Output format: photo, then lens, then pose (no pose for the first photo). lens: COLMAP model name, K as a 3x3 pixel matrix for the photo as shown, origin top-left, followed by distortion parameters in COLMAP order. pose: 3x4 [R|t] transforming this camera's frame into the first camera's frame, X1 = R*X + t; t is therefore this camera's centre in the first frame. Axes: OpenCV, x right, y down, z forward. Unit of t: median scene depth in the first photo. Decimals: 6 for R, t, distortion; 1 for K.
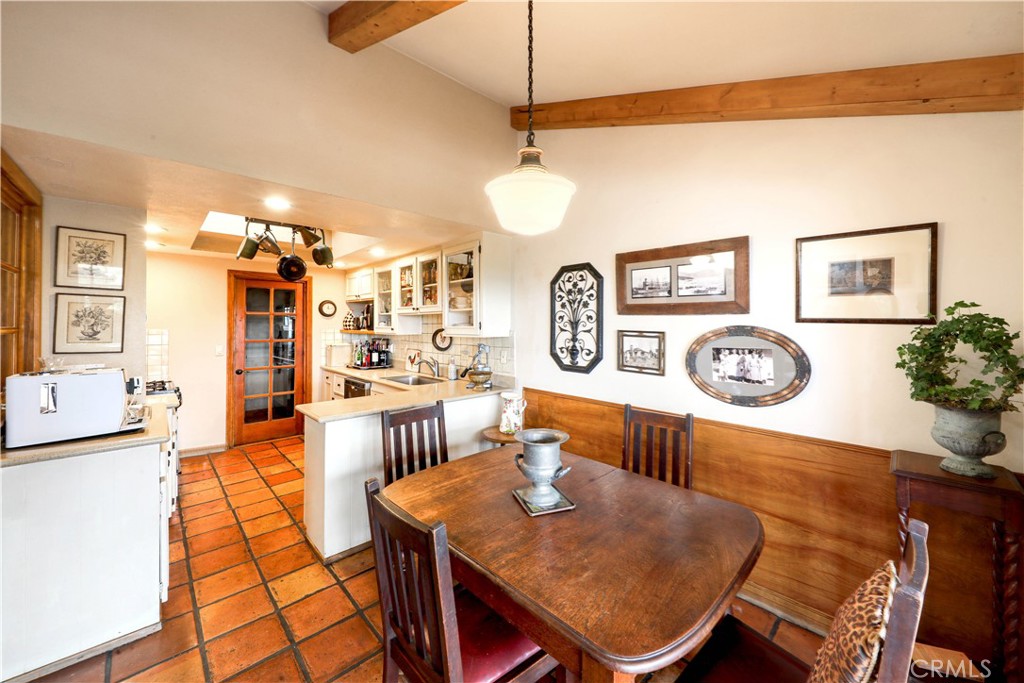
lens RADIAL K [[375.9, 0, 526.3], [0, 375.9, 329.7], [0, 0, 1]] dist [0.002475, -0.000227]
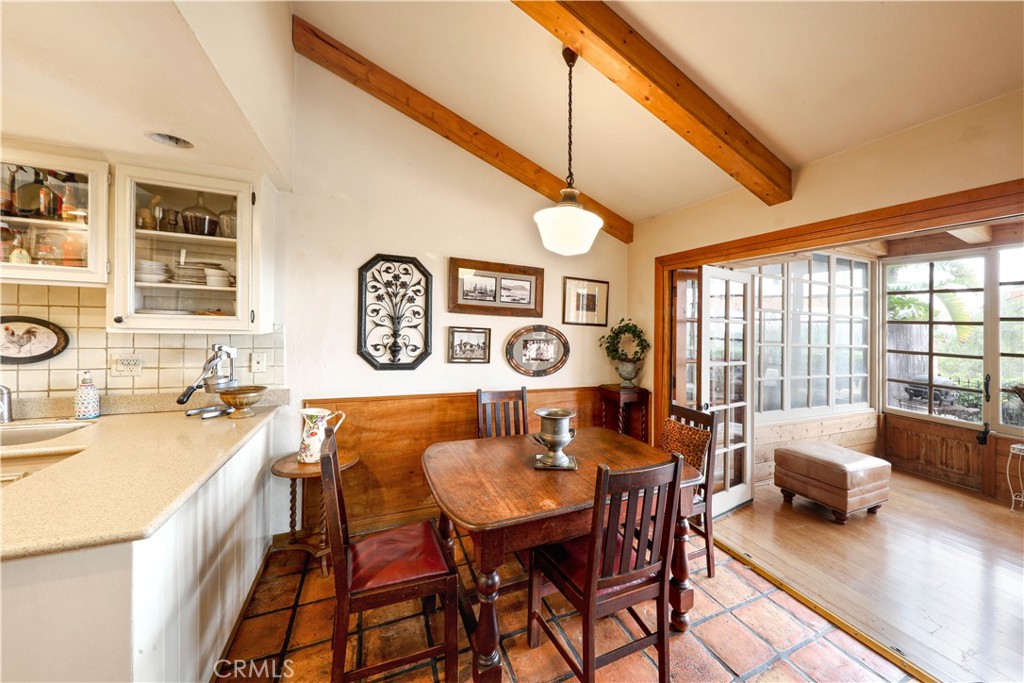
lens RADIAL K [[375.9, 0, 544.7], [0, 375.9, 326.5], [0, 0, 1]] dist [0.002475, -0.000227]
pose [[0.317882, 0.008486, 0.948092, -0.685273], [-0.019064, 0.999815, -0.002557, -0.000781], [-0.947938, -0.017261, 0.317985, 0.370587]]
